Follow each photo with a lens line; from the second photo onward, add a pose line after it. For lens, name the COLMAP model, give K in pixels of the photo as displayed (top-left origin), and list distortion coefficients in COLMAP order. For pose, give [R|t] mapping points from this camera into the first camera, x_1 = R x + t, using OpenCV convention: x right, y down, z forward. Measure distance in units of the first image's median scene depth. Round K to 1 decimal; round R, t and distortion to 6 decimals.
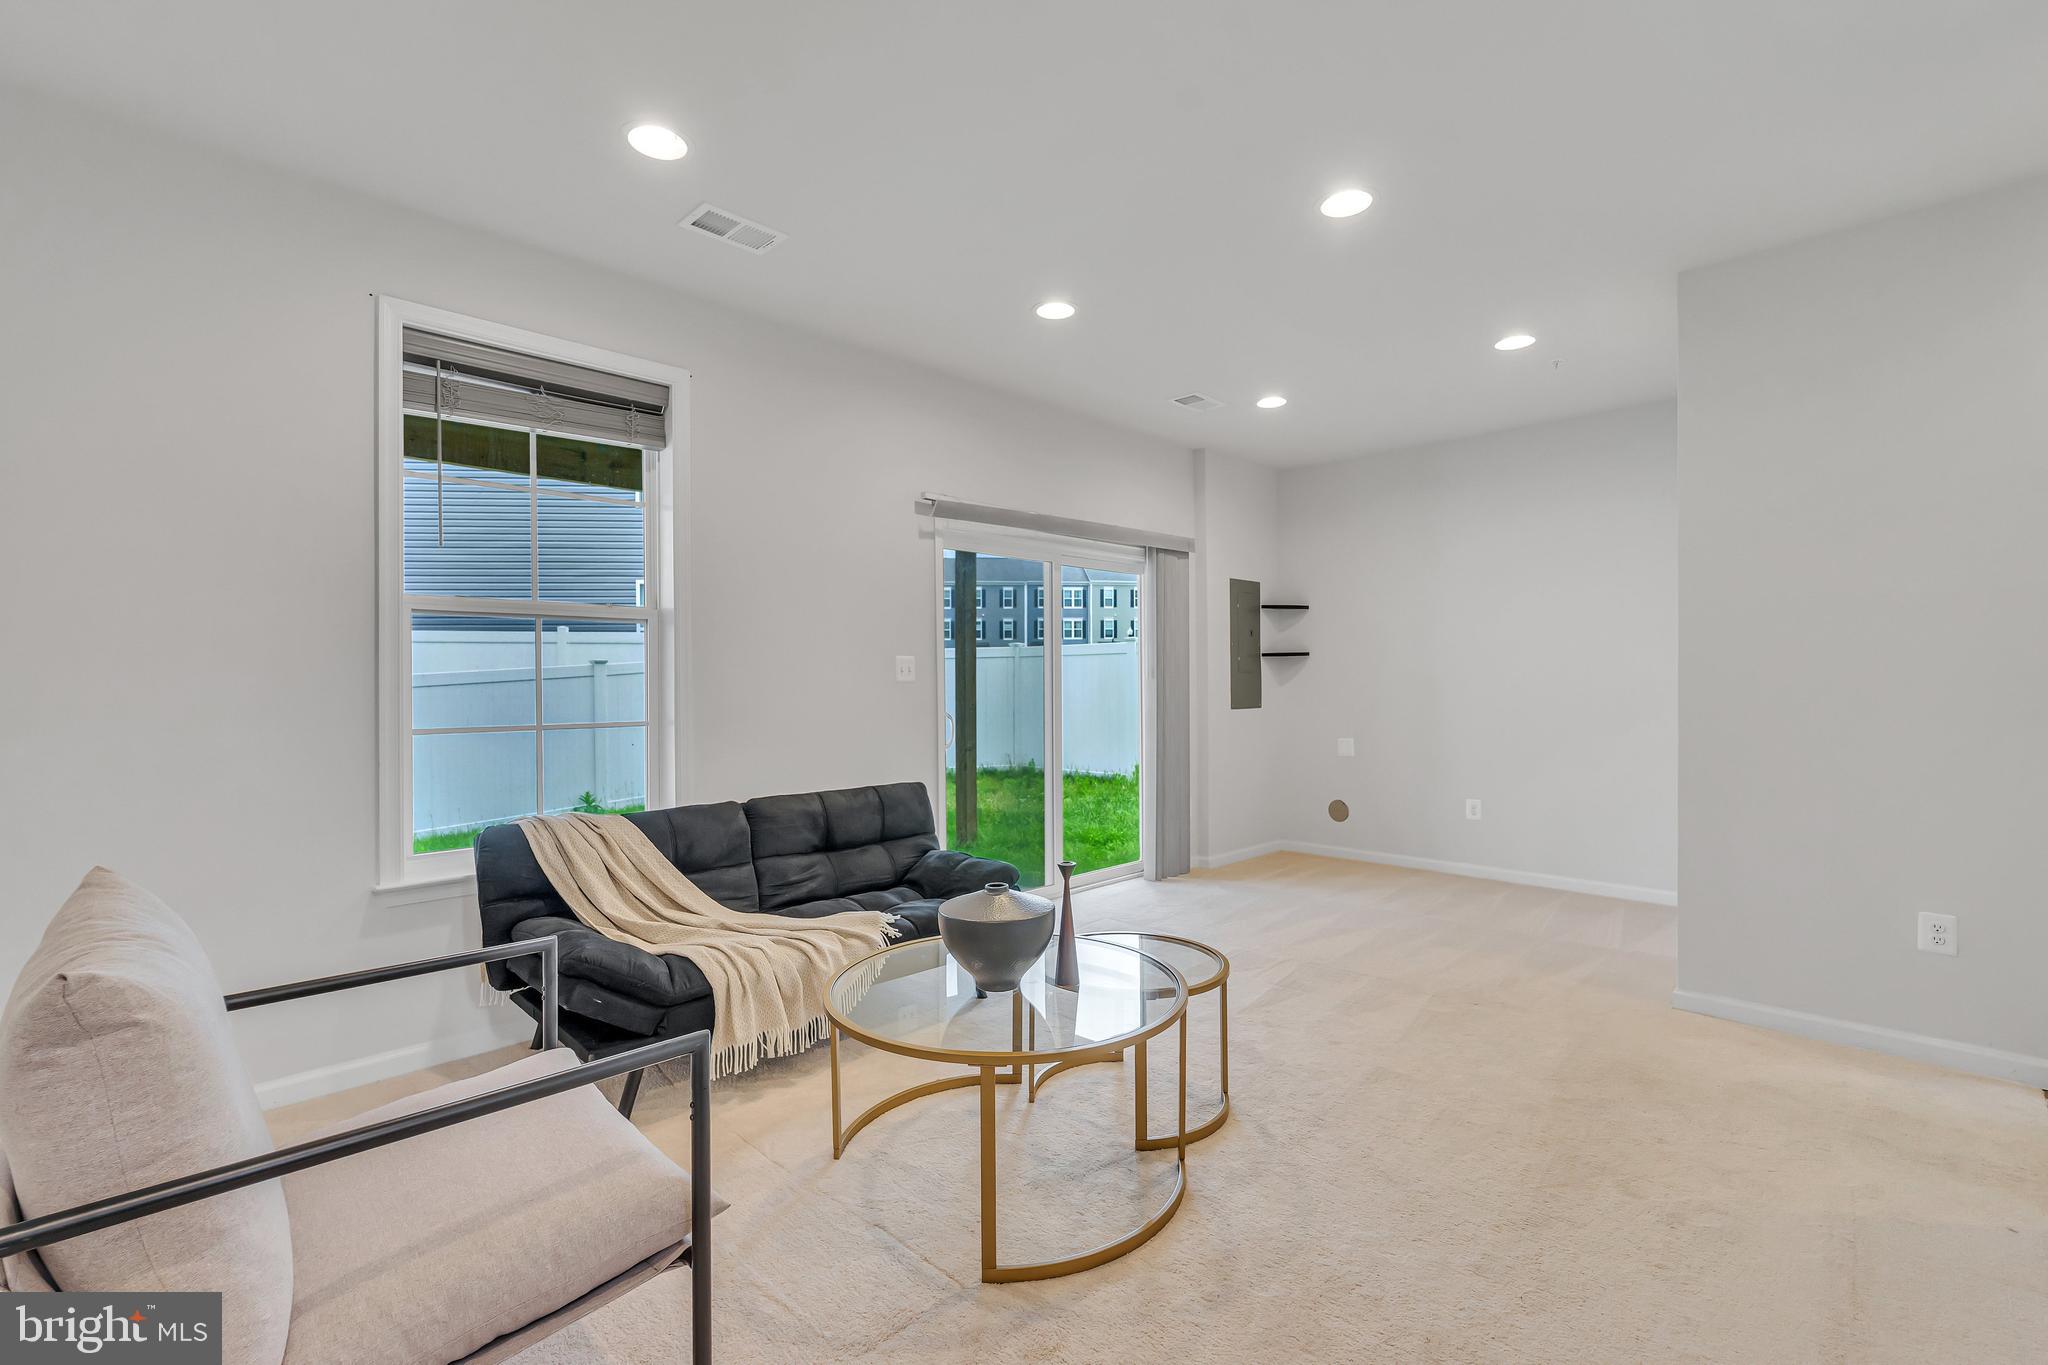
lens RADIAL K [[872.7, 0, 1029.5], [0, 872.7, 691.2], [0, 0, 1]] dist [-0.033196, -0.000043]
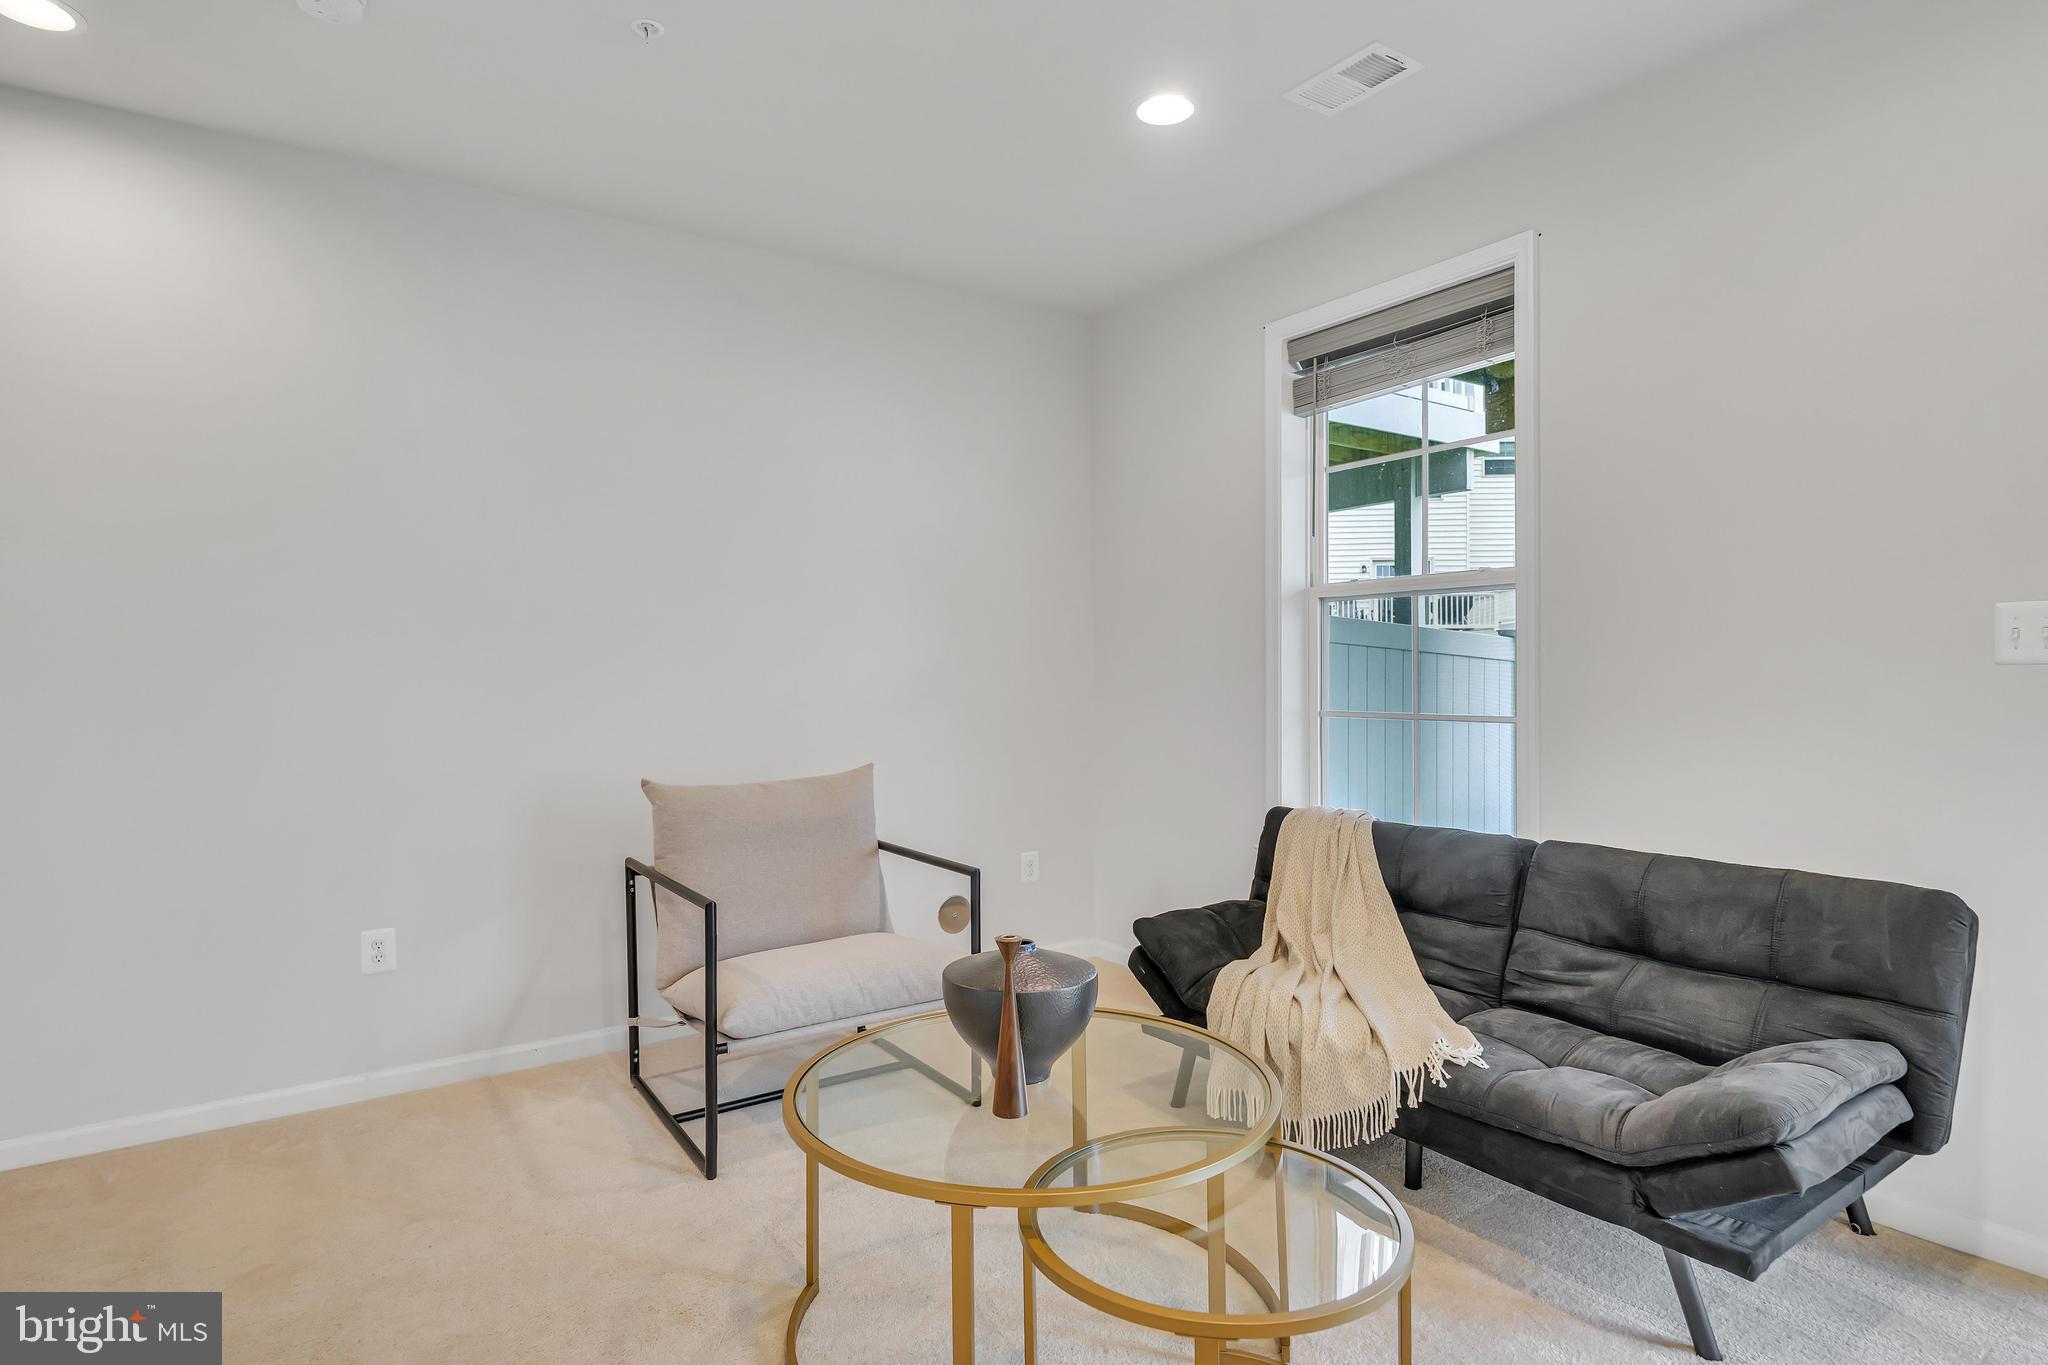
lens RADIAL K [[1008.3, 0, 1021.6], [0, 1008.3, 694.8], [0, 0, 1]] dist [-0.000689, -0.000786]
pose [[-0.147162, 0.027955, -0.988717, 0.518143], [0.001496, 0.999606, 0.028040, -0.010970], [0.989111, 0.002647, -0.147146, 0.727566]]
